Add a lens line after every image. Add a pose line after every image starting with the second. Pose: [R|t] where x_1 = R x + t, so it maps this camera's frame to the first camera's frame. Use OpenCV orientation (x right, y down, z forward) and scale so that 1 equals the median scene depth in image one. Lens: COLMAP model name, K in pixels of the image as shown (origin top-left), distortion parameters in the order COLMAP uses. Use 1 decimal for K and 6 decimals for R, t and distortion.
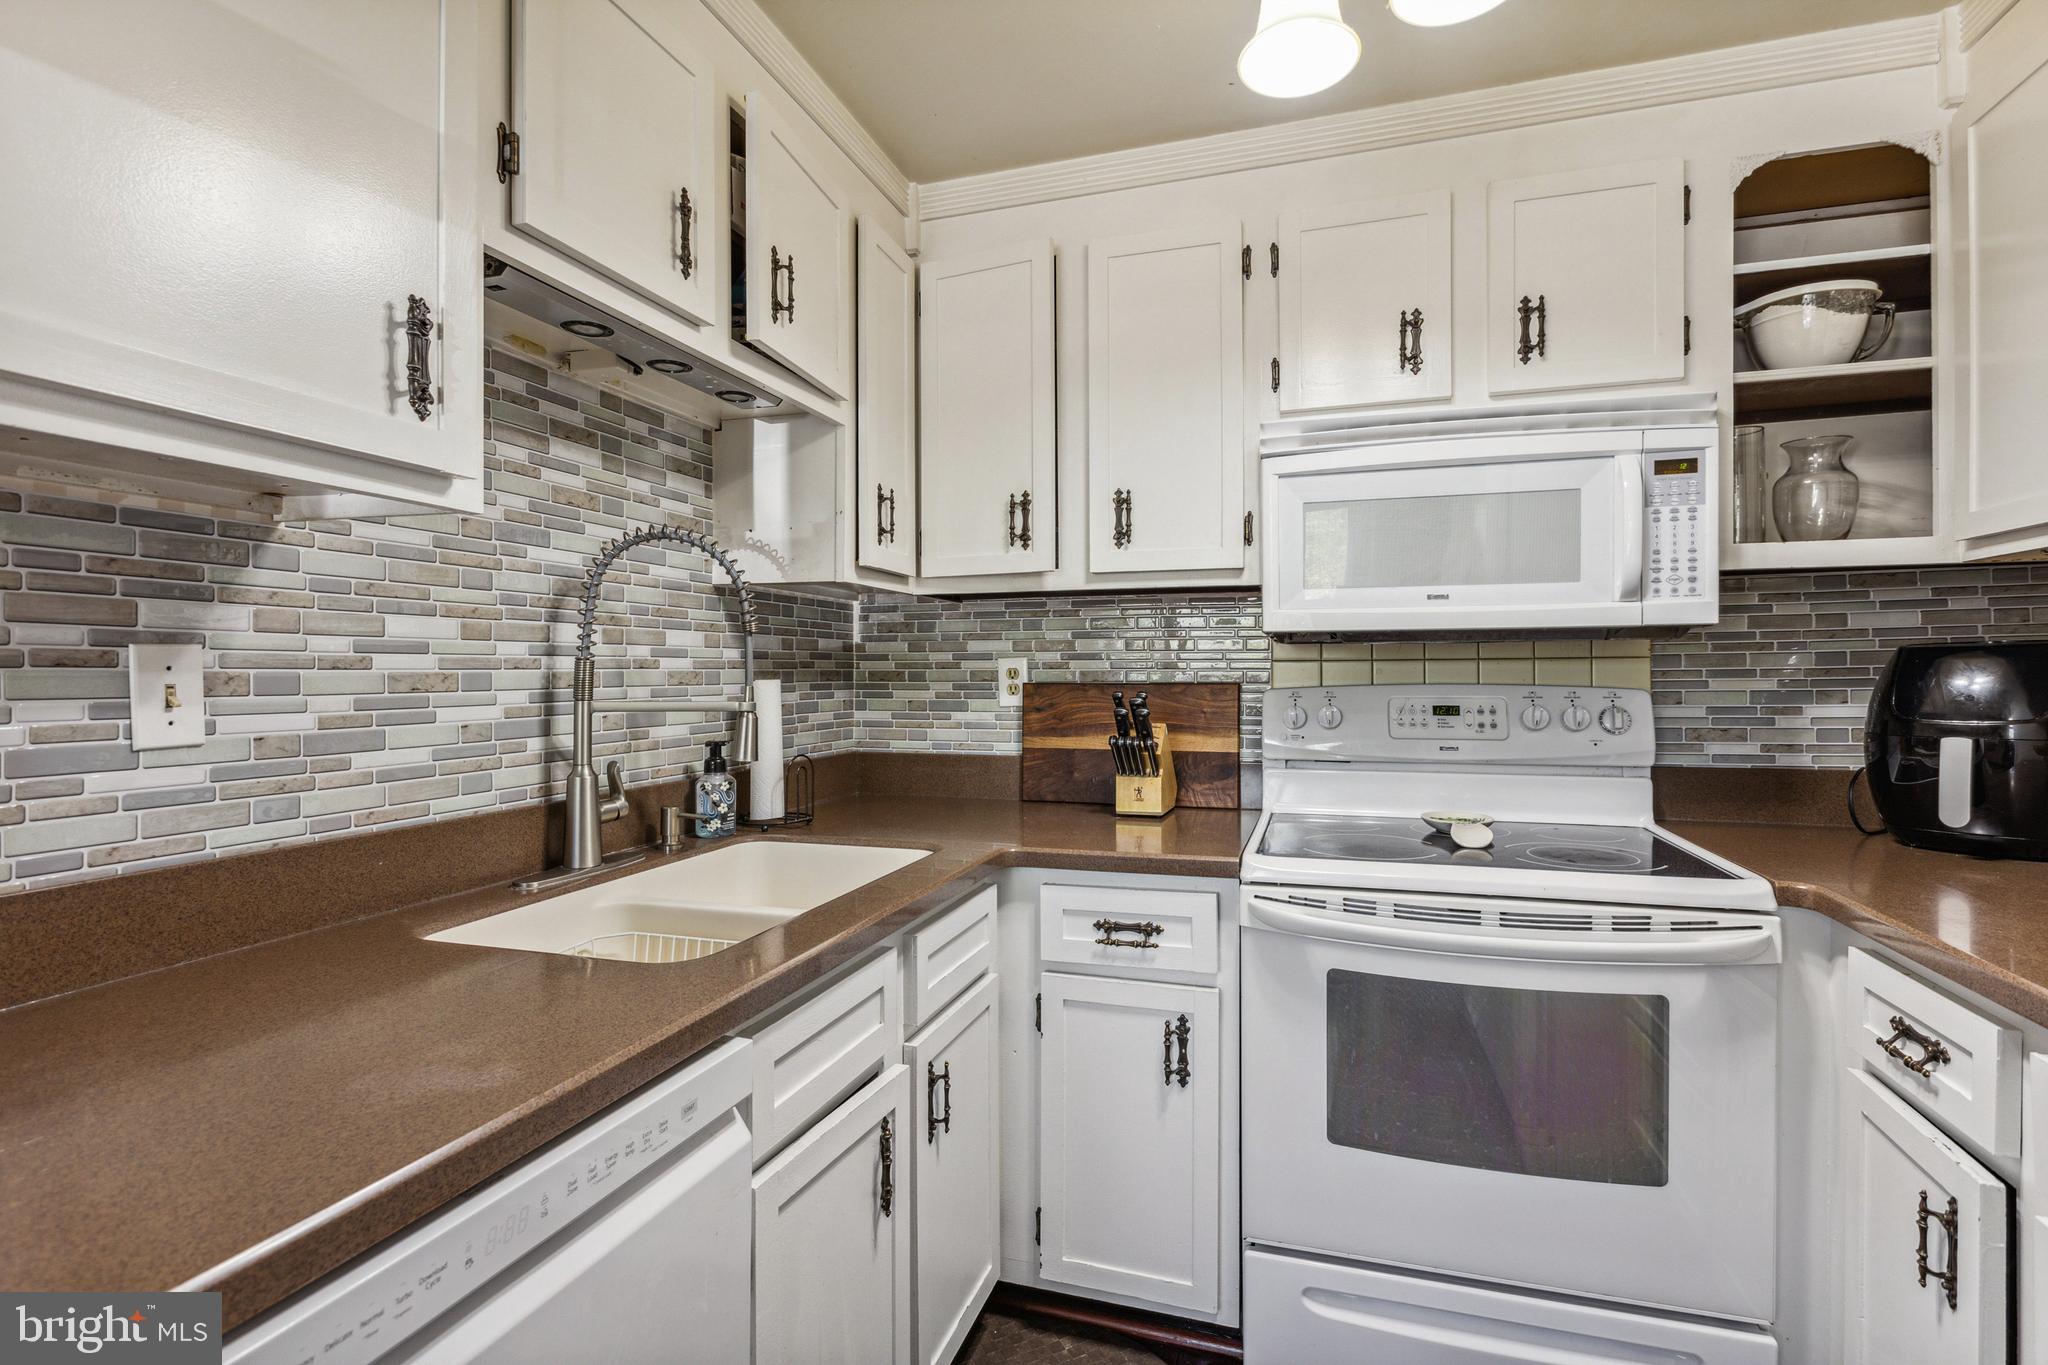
lens RADIAL K [[974.6, 0, 1021.9], [0, 974.6, 673.9], [0, 0, 1]] dist [-0.002299, -0.001561]
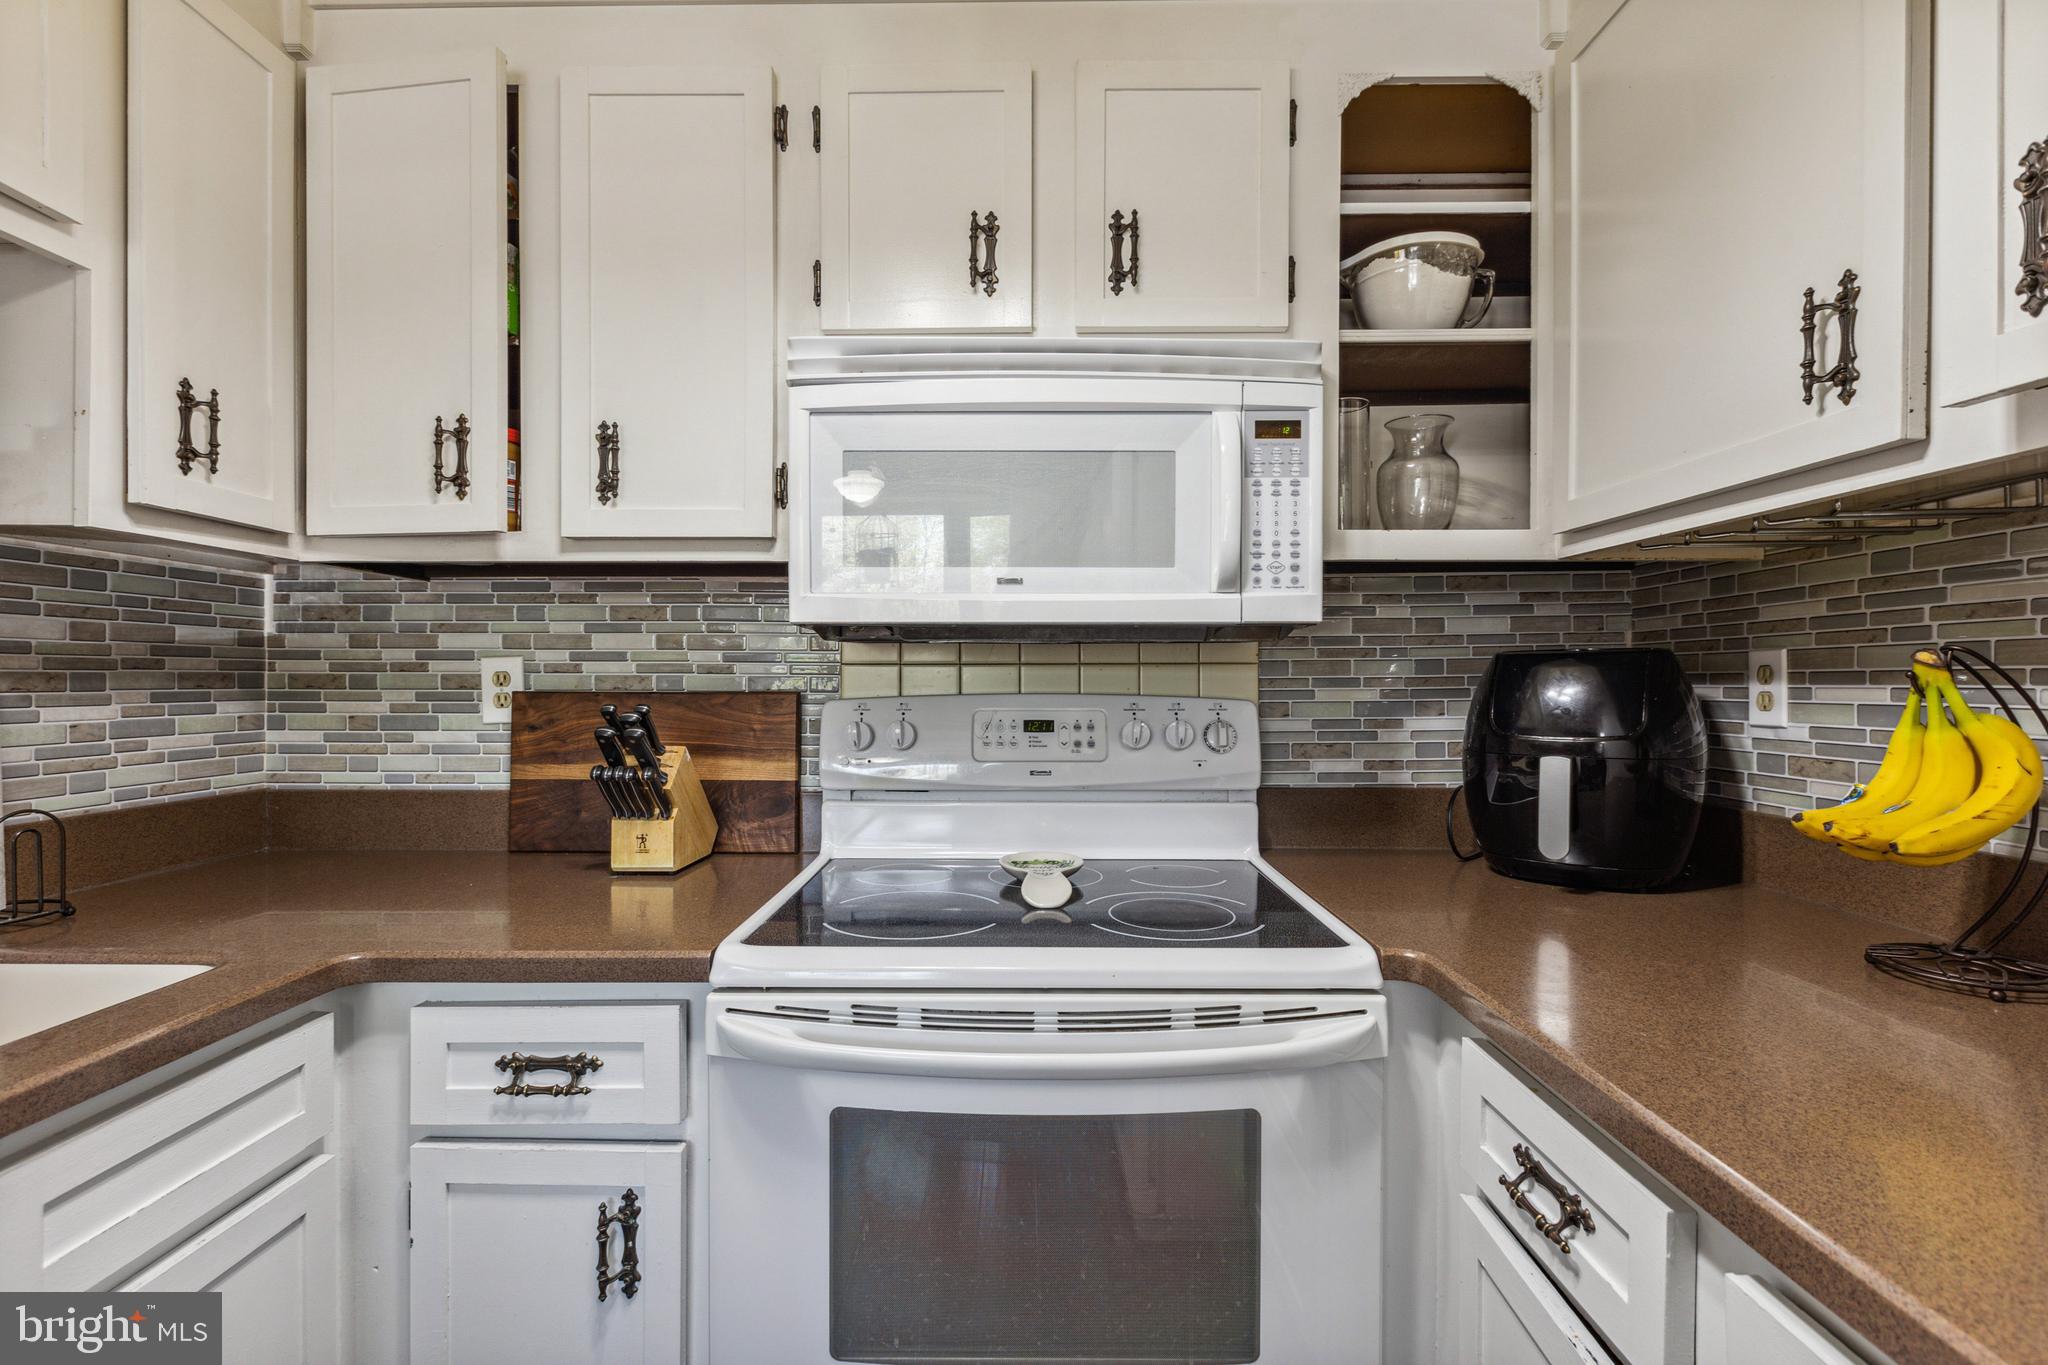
lens RADIAL K [[931.7, 0, 1021.6], [0, 931.7, 680.4], [0, 0, 1]] dist [0.001528, 0.000187]
pose [[0.955435, 0.004409, 0.295168, 0.220001], [-0.004340, 0.999990, -0.000888, -0.000174], [-0.295169, -0.000432, 0.955445, 0.293805]]
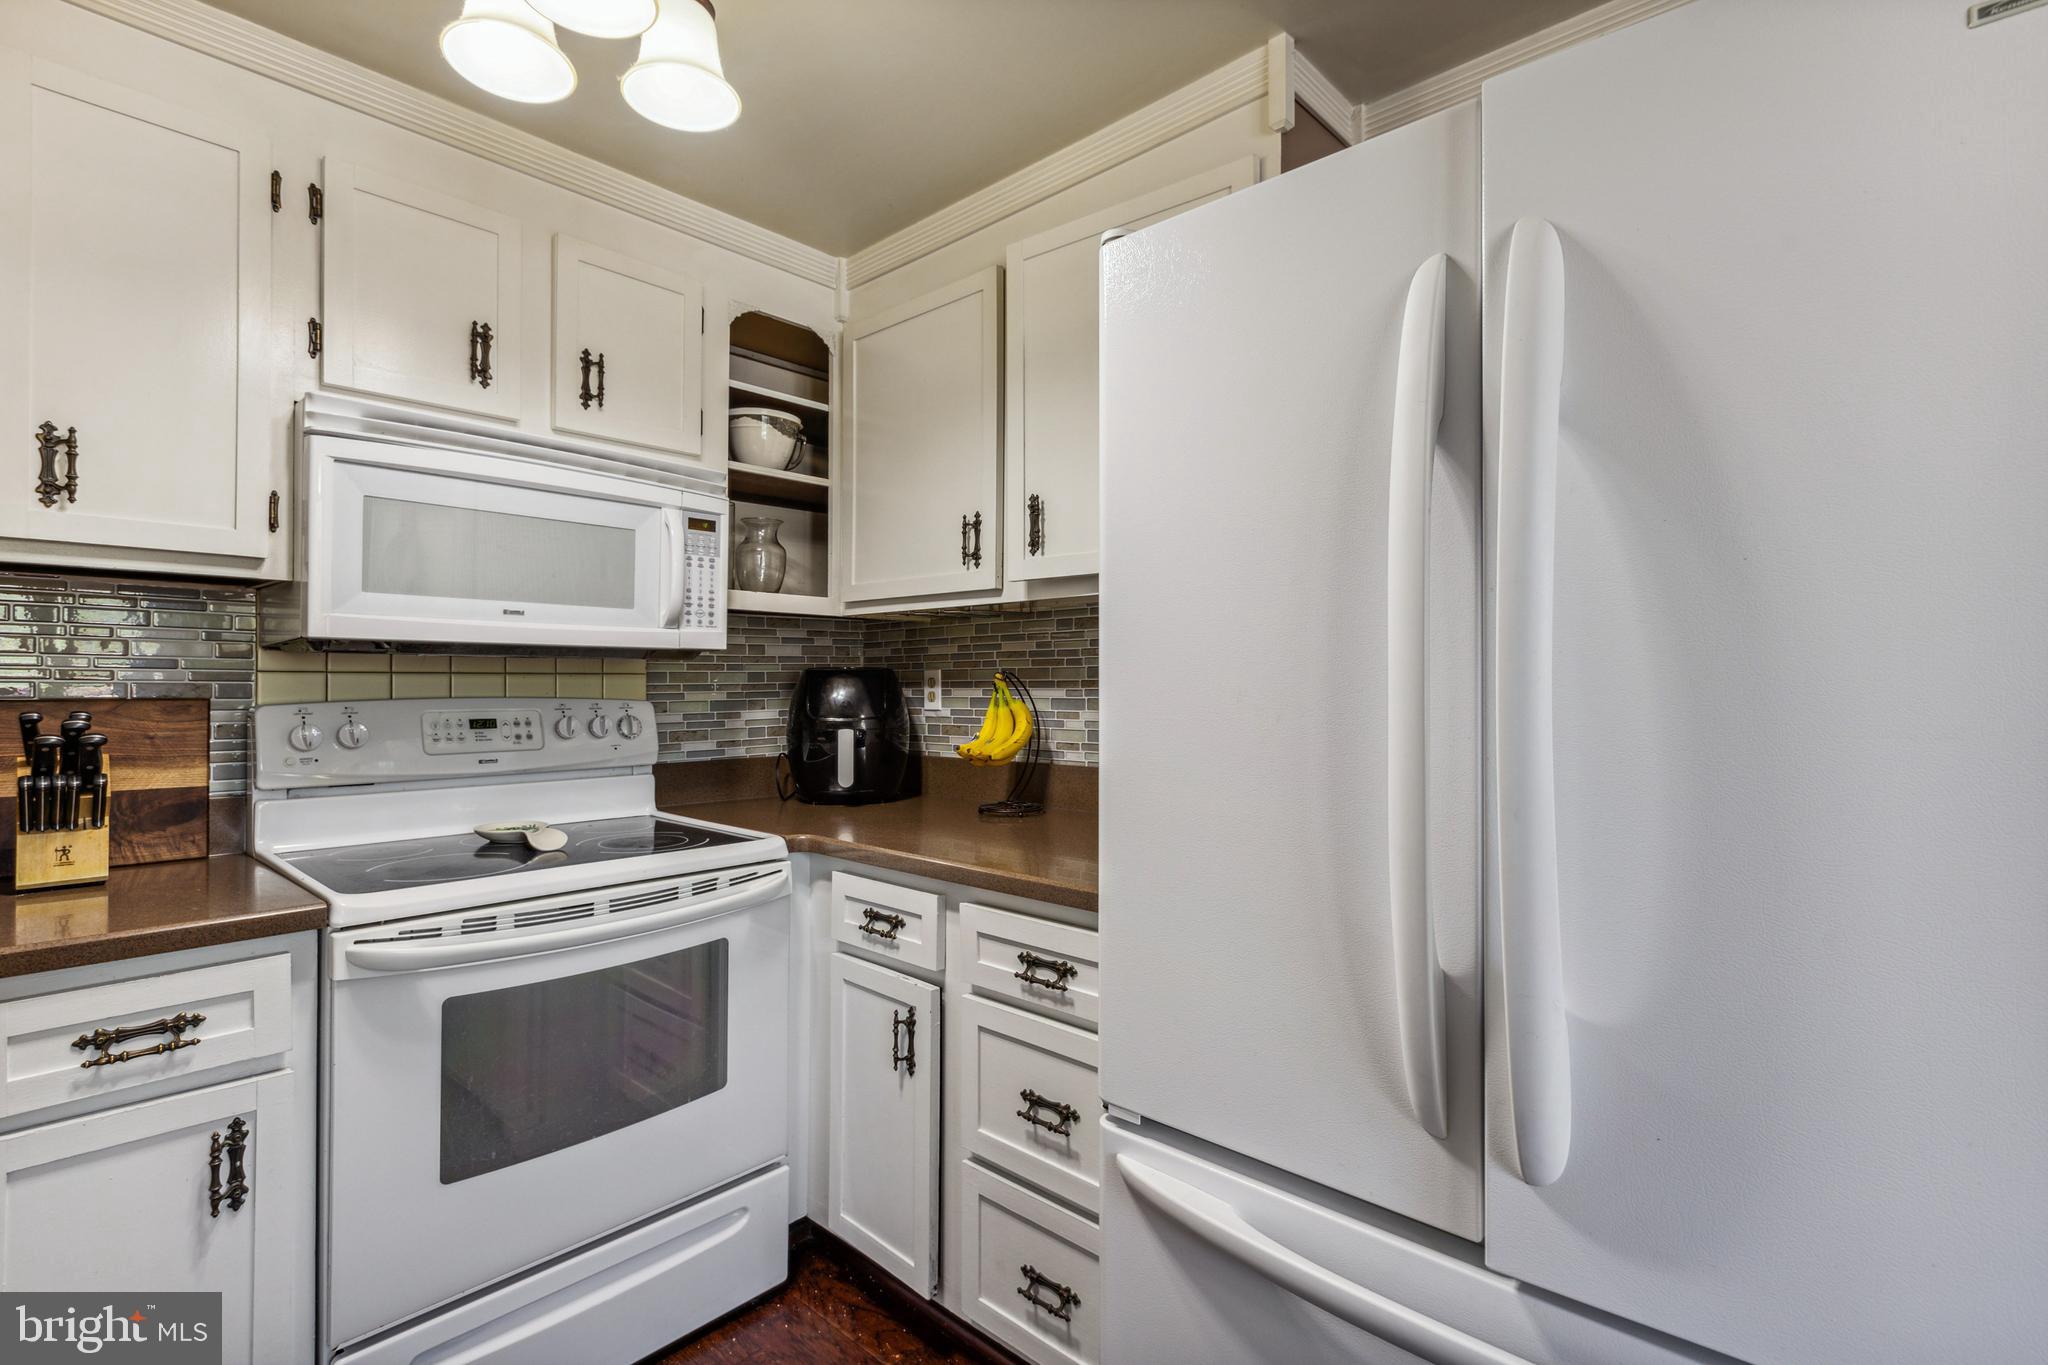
lens RADIAL K [[948.9, 0, 1024.0], [0, 948.9, 676.9], [0, 0, 1]] dist [0.002131, 0.000311]
pose [[0.421295, 0.012284, 0.906840, -0.255833], [-0.001289, 0.999915, -0.012946, 0.001259], [-0.906923, 0.004285, 0.421275, 0.089681]]
